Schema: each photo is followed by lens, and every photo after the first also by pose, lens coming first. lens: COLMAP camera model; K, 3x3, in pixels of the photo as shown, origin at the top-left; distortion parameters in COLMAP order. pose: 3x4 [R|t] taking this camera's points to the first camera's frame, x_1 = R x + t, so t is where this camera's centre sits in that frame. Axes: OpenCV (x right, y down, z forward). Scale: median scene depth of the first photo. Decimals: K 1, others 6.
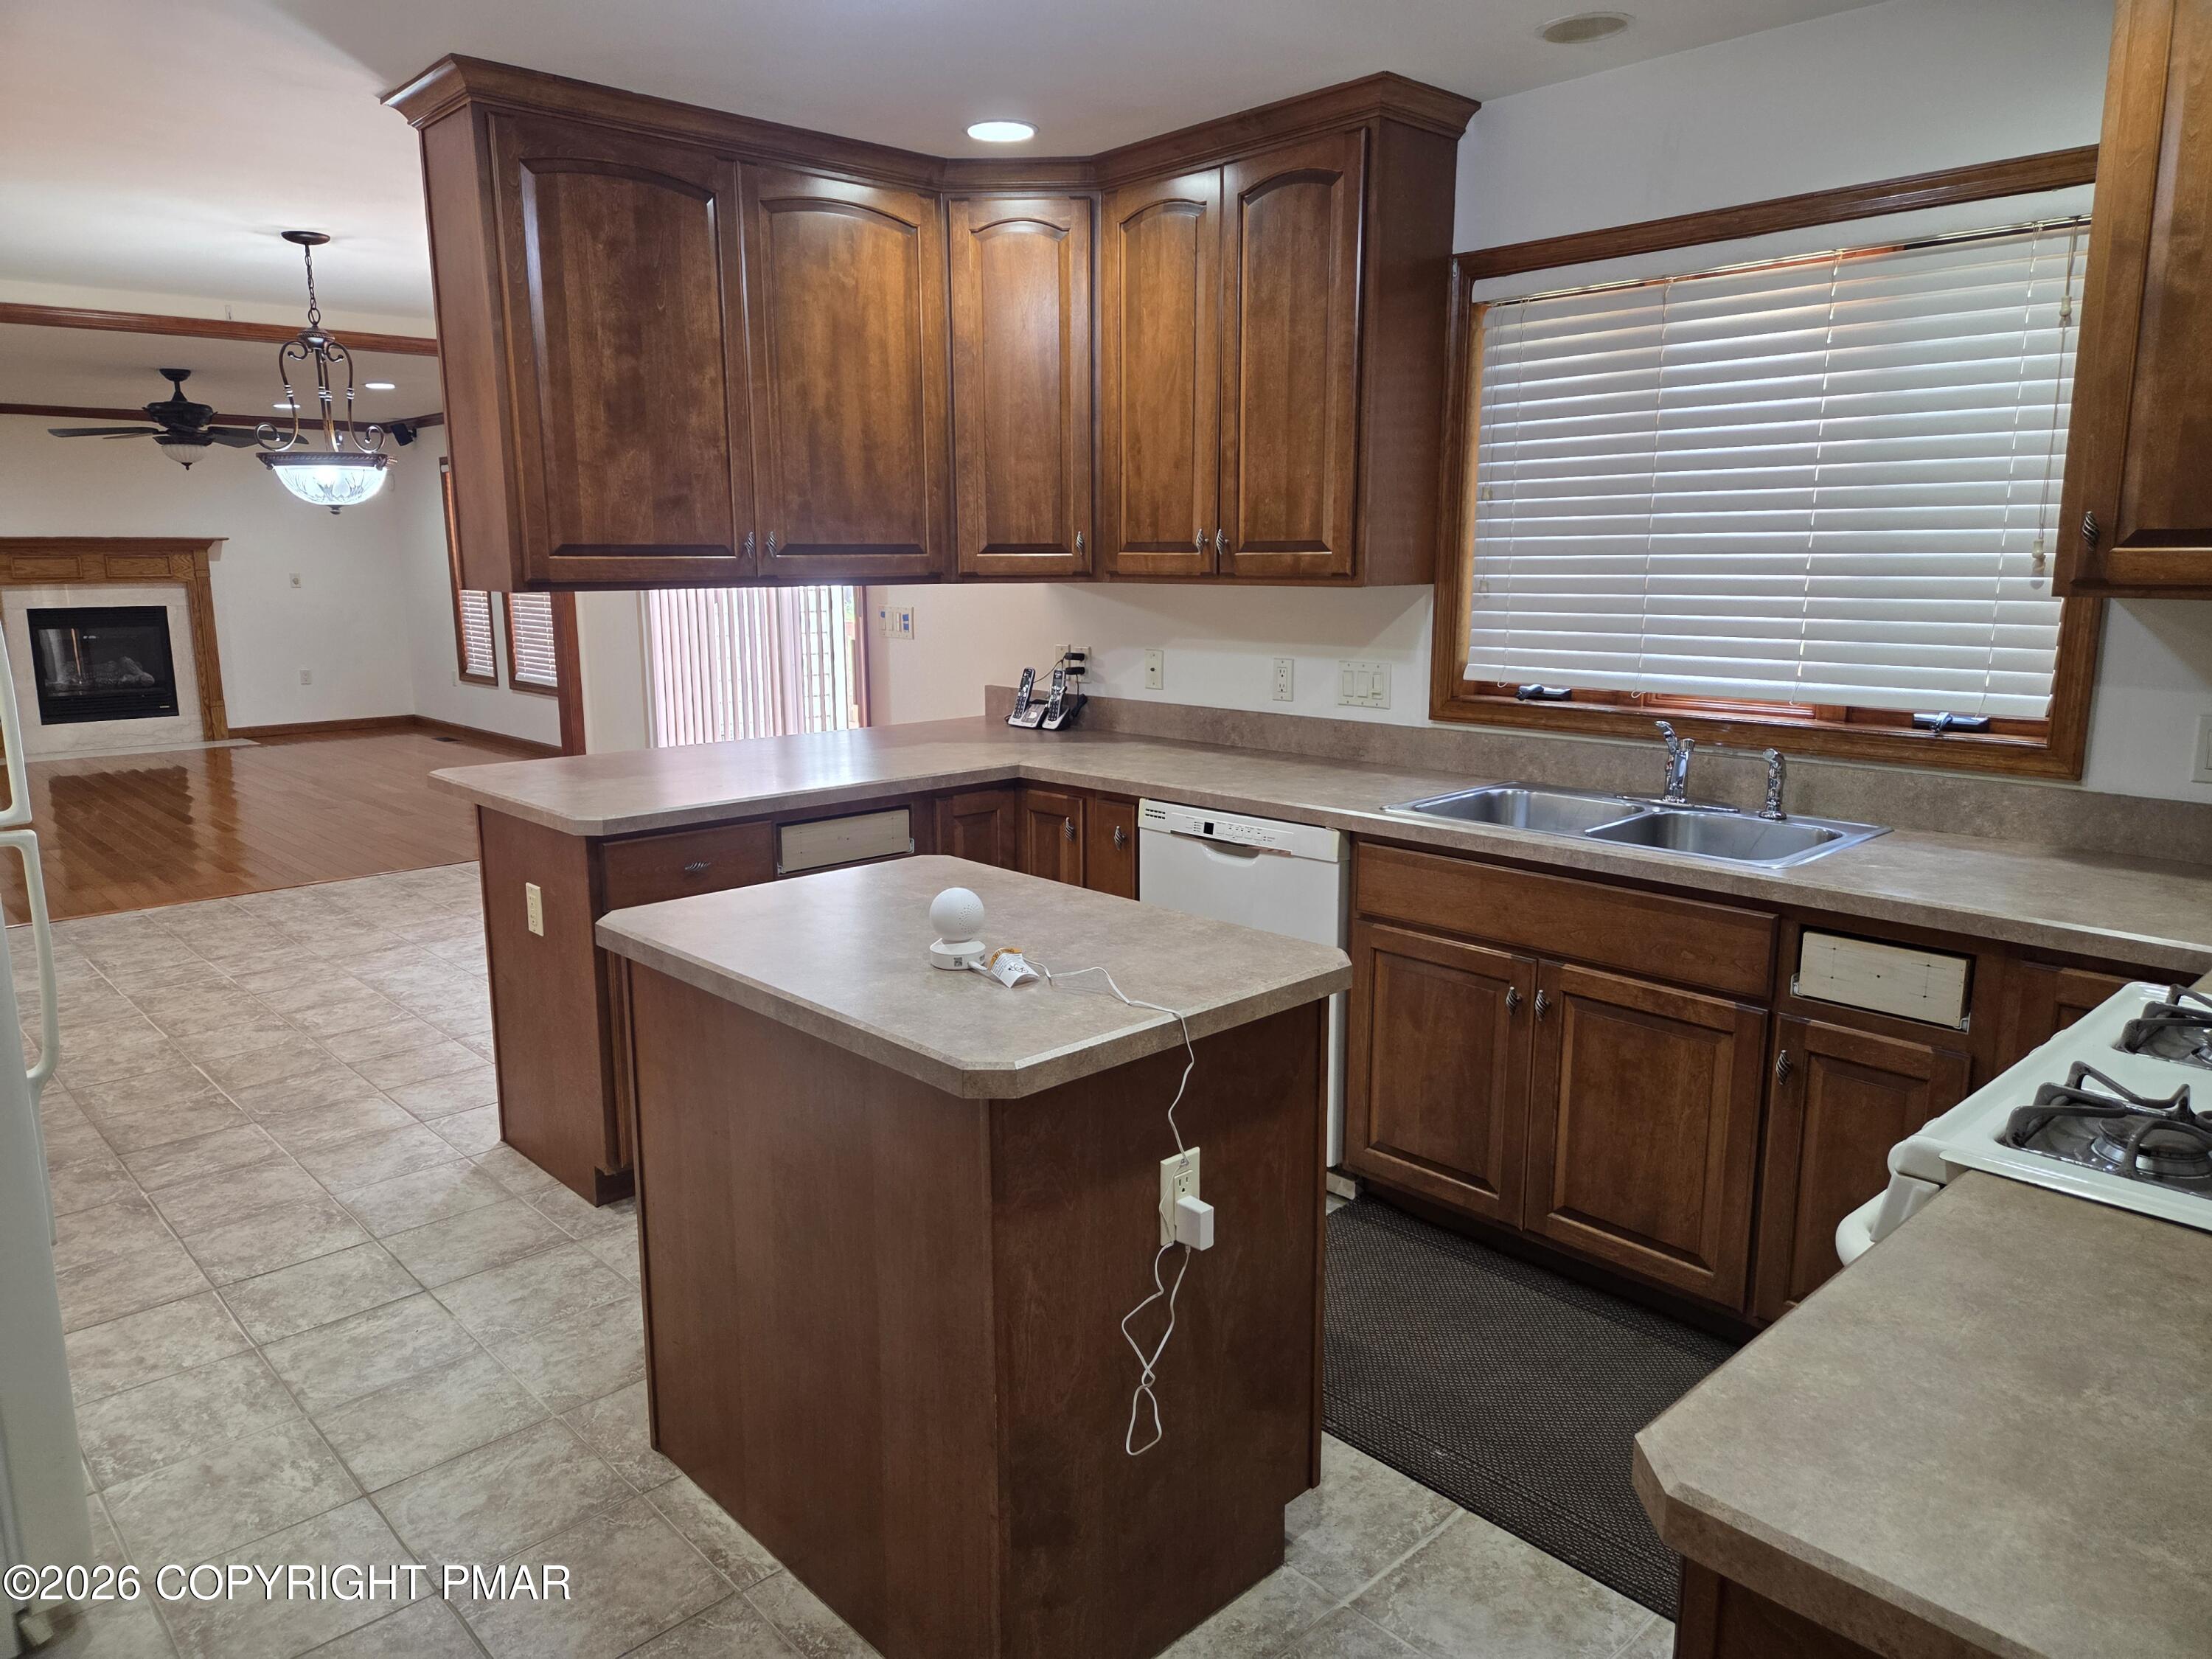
lens RADIAL K [[1486.3, 0, 1116.3], [0, 1486.3, 835.0], [0, 0, 1]] dist [0.010202, 0.000979]
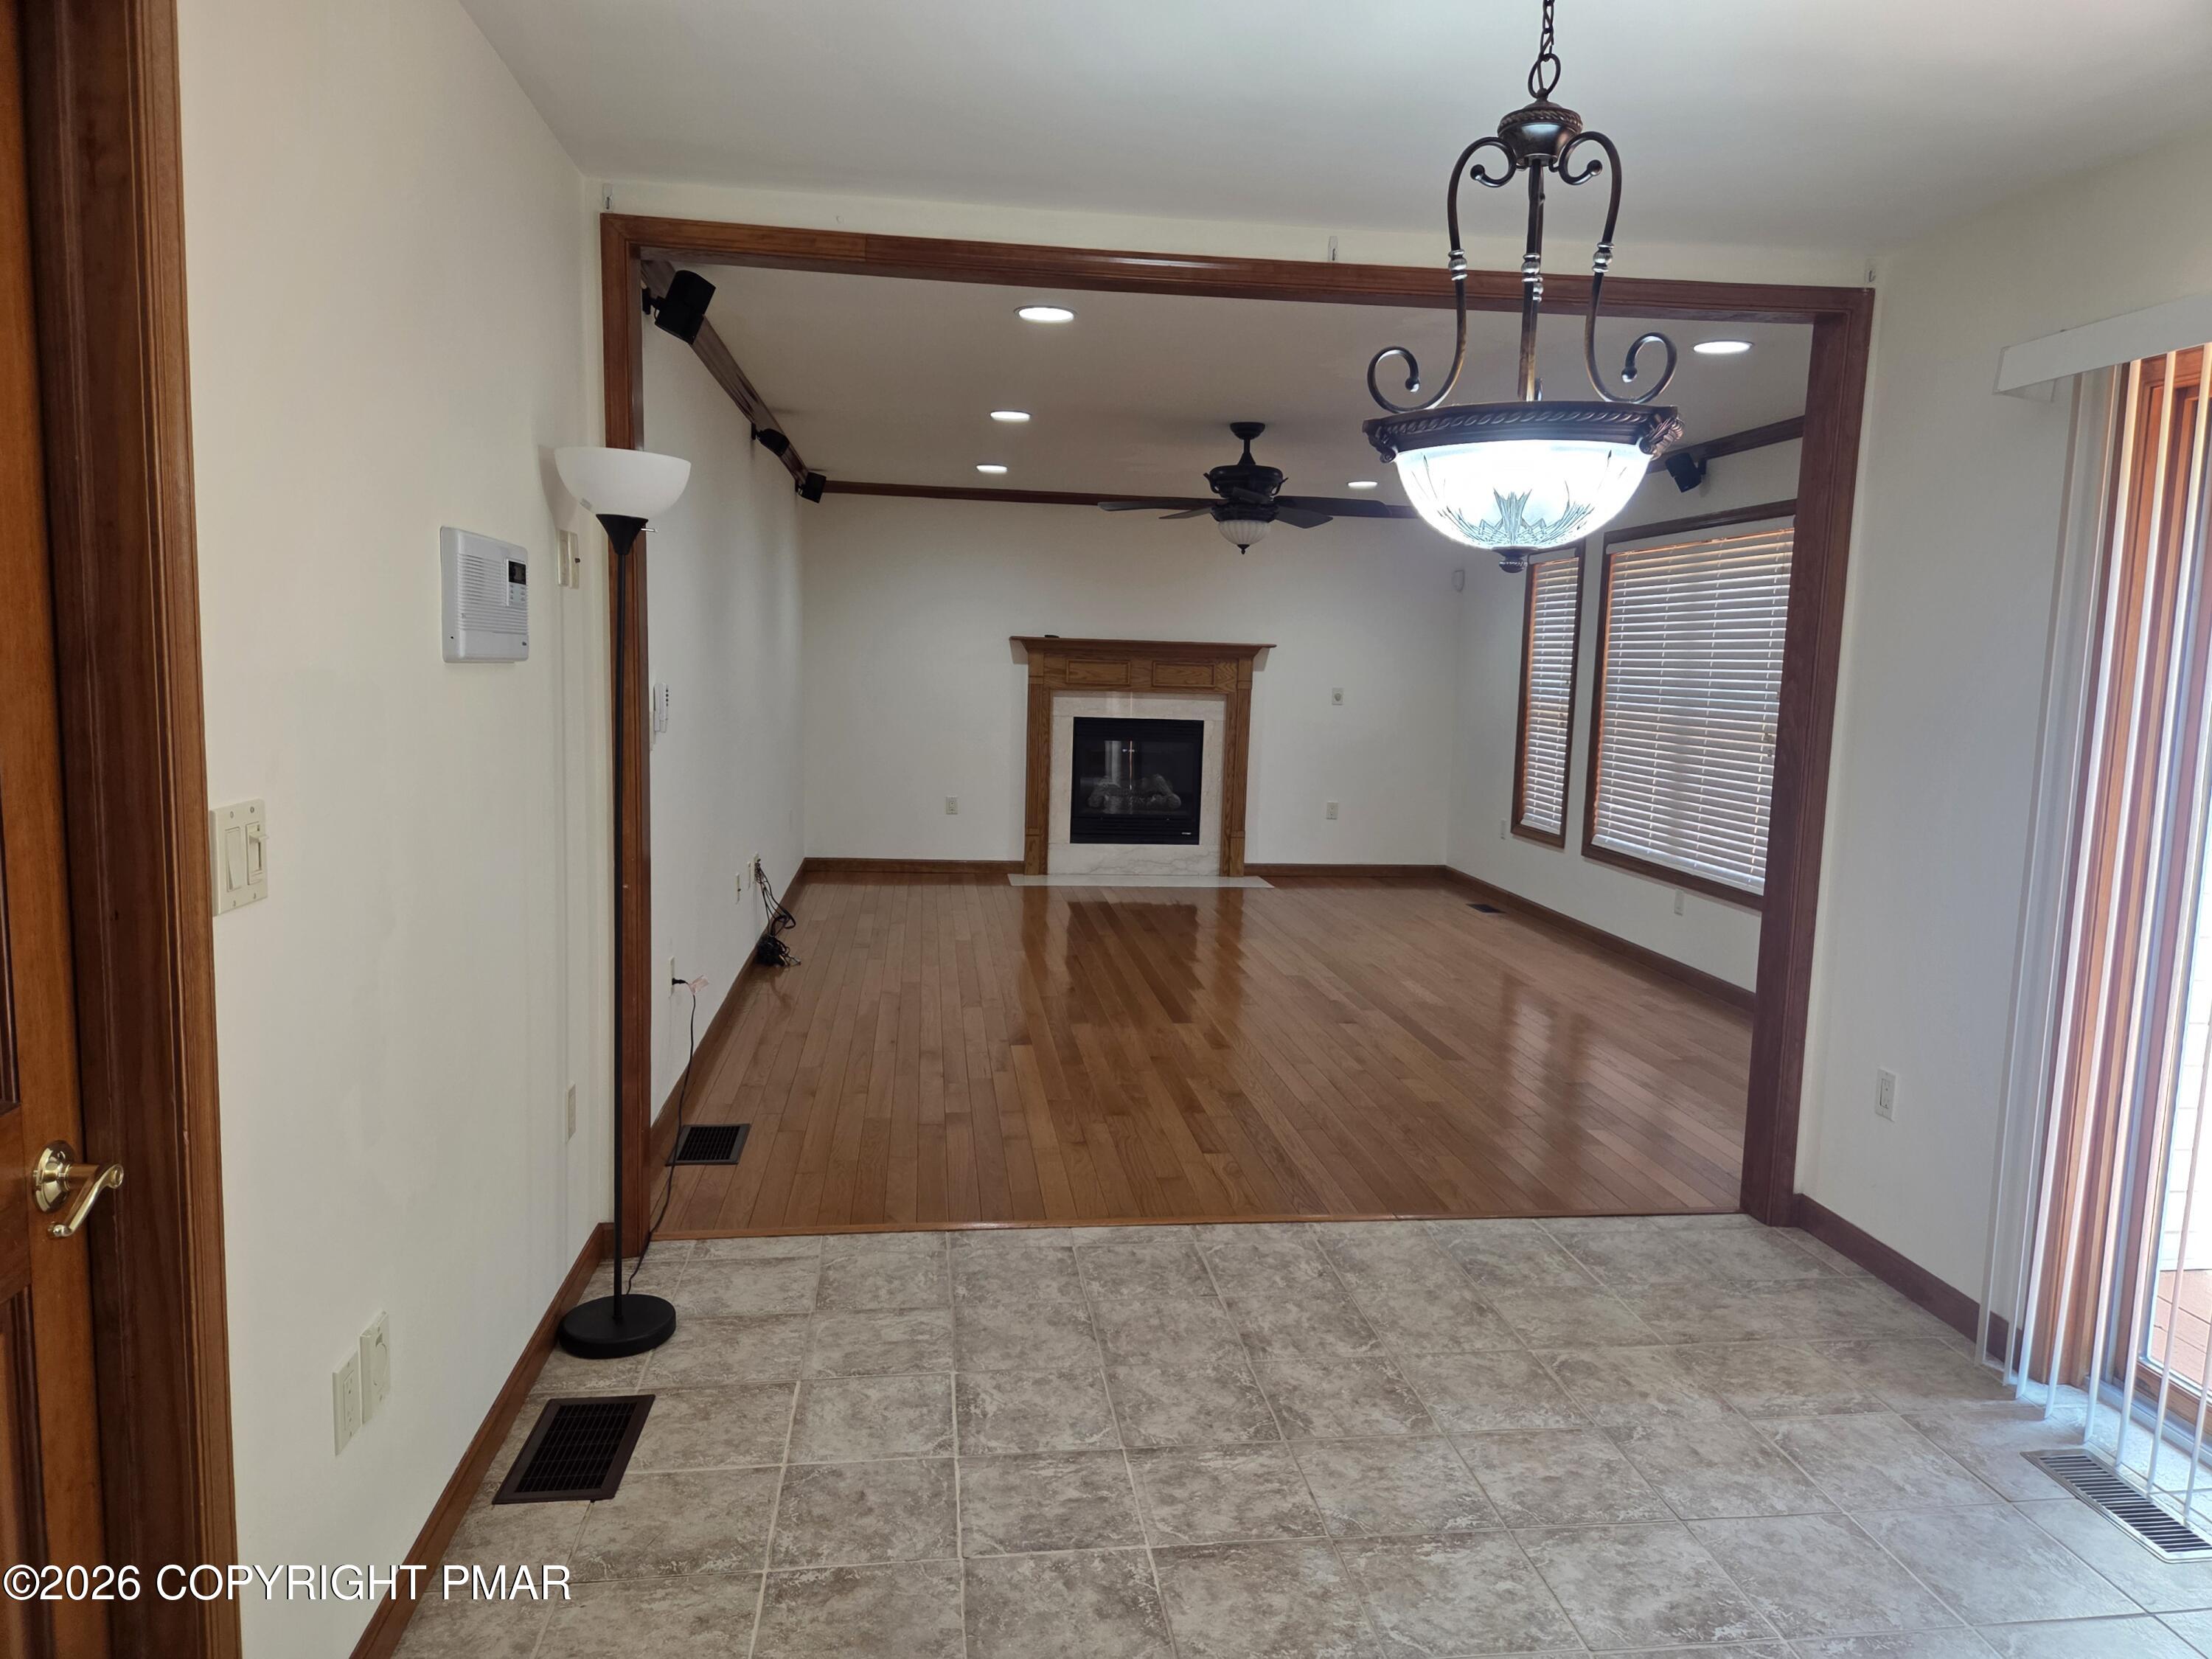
lens RADIAL K [[1486.3, 0, 1107.2], [0, 1486.3, 834.3], [0, 0, 1]] dist [0.010202, 0.000979]
pose [[0.801730, 0.094548, -0.590161, -0.165916], [-0.140723, 0.989511, -0.032646, -0.052149], [0.580884, 0.109223, 0.806625, 0.279214]]
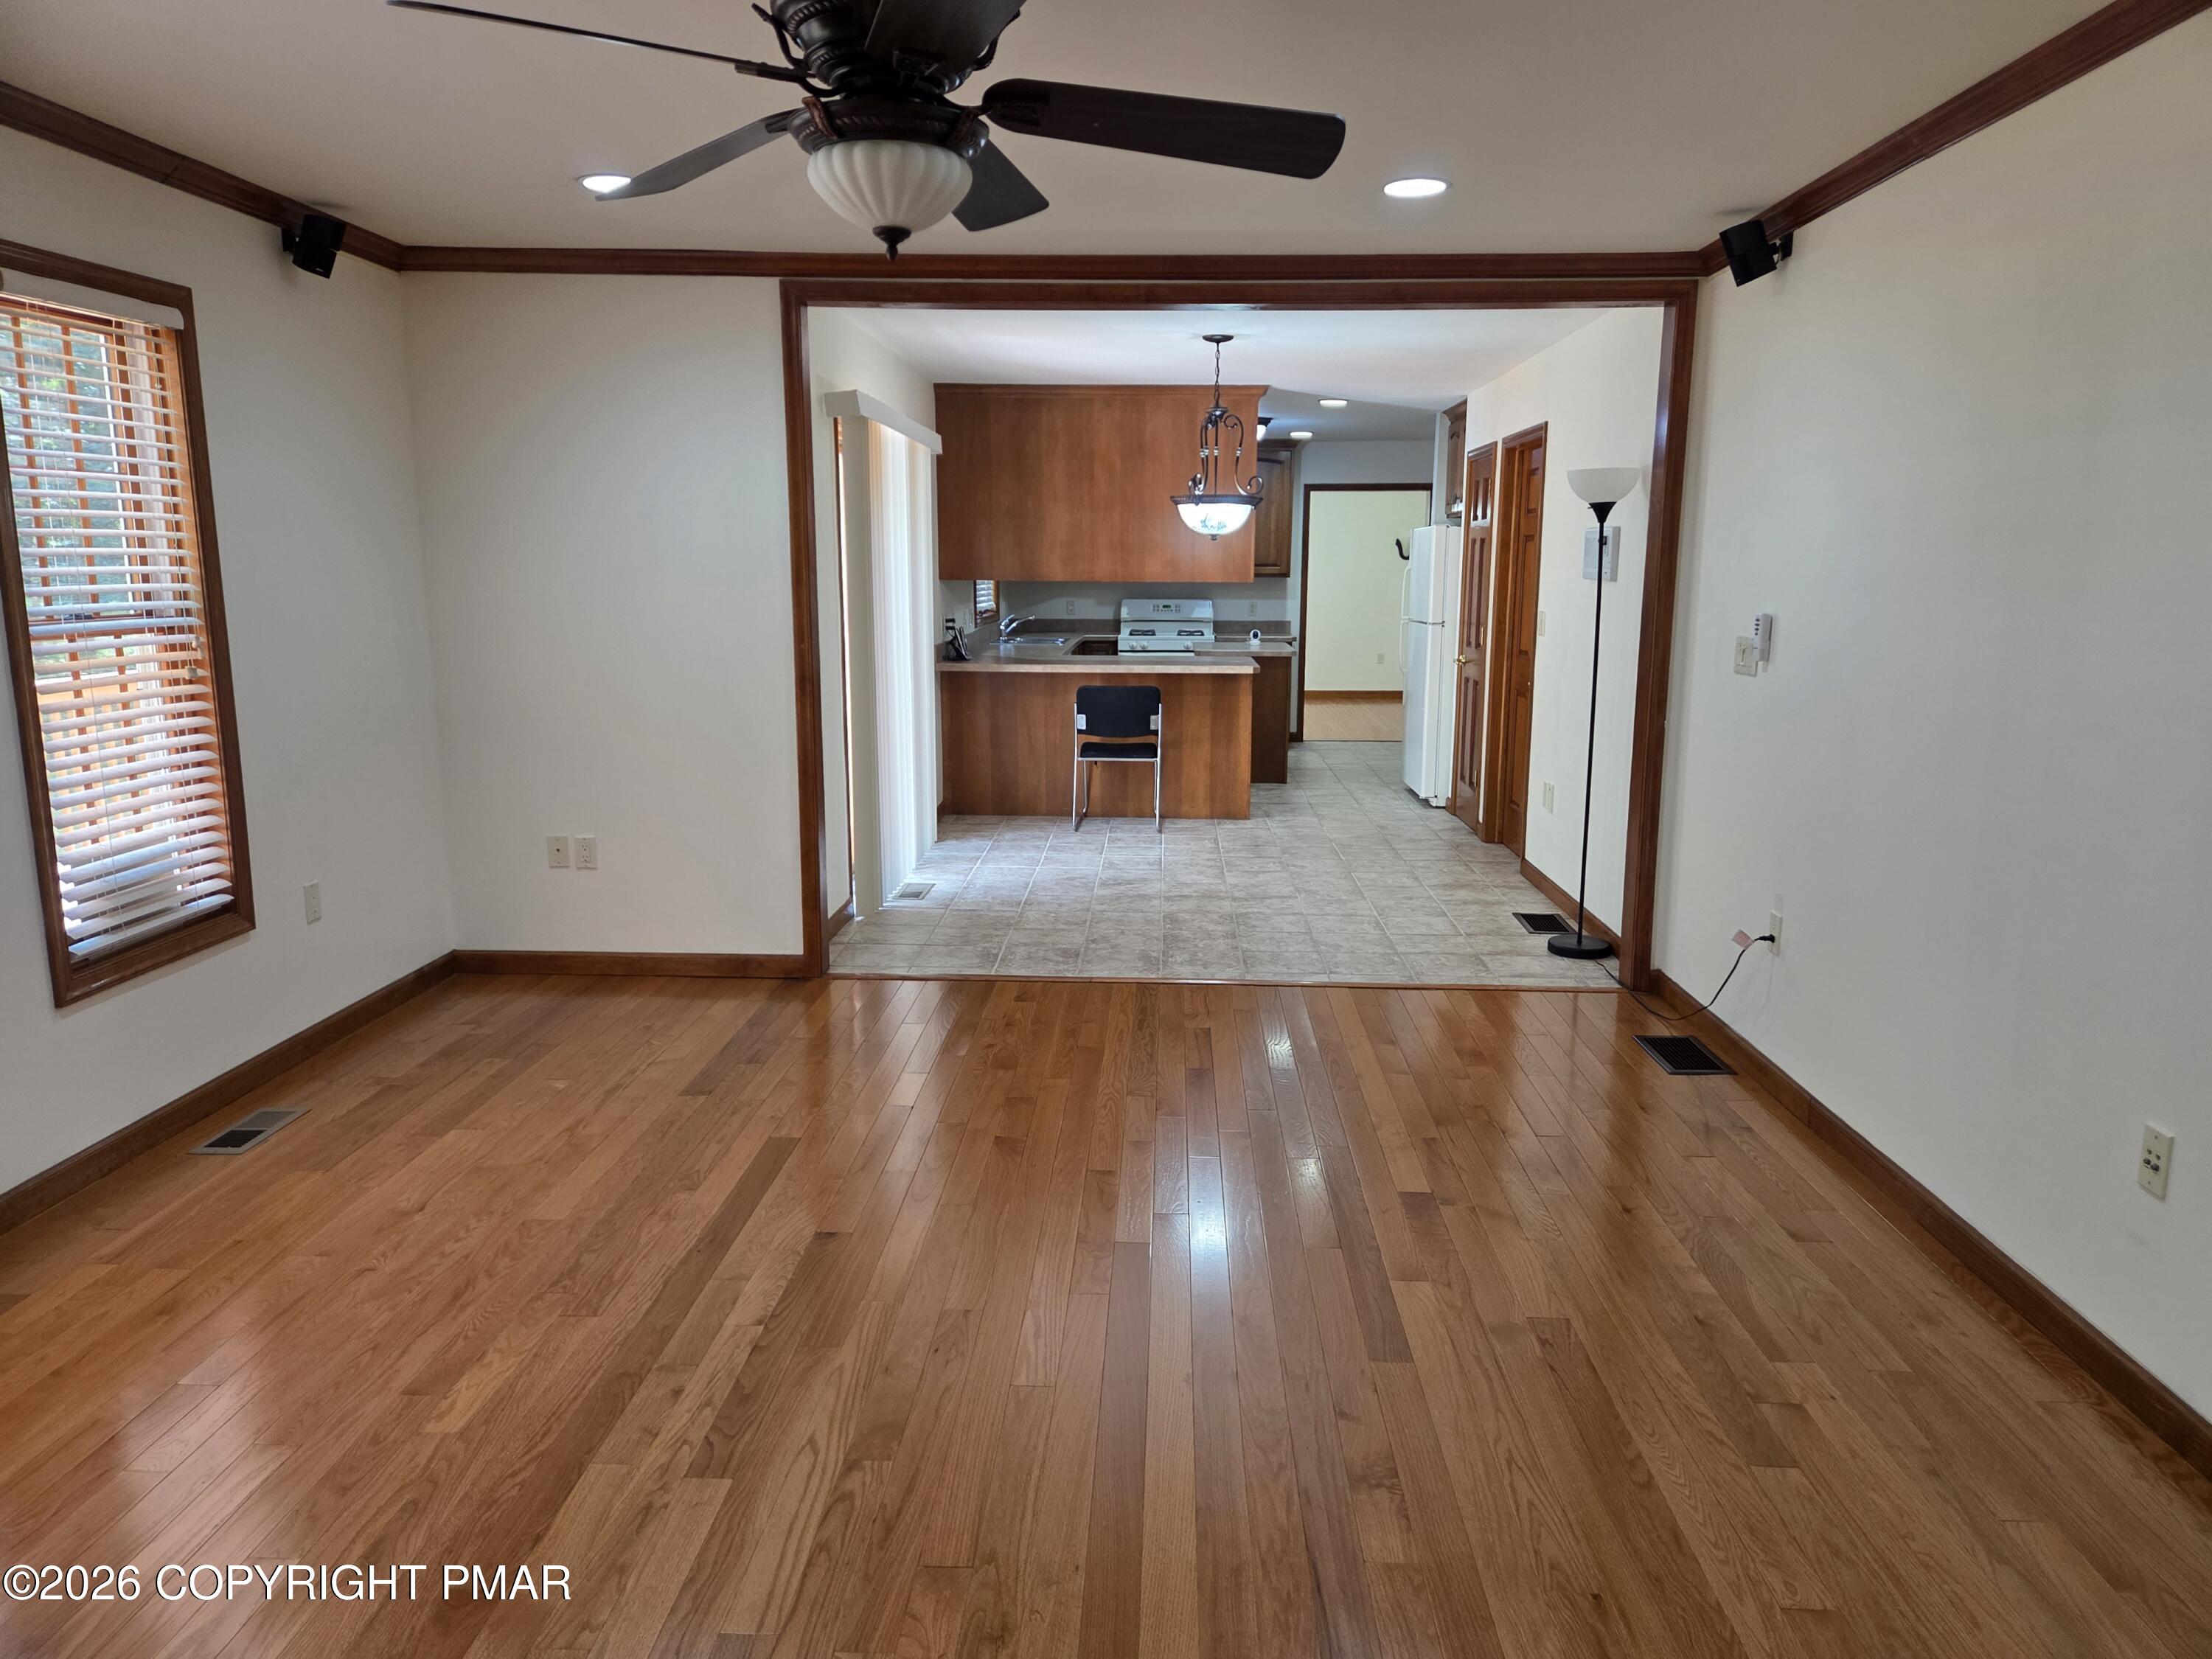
lens RADIAL K [[1486.3, 0, 1106.0], [0, 1486.3, 829.8], [0, 0, 1]] dist [0.010202, 0.000979]
pose [[-0.694142, -0.124468, 0.708996, -0.651533], [0.137019, 0.944084, 0.299886, -0.173815], [-0.706678, 0.305309, -0.638273, 0.904722]]
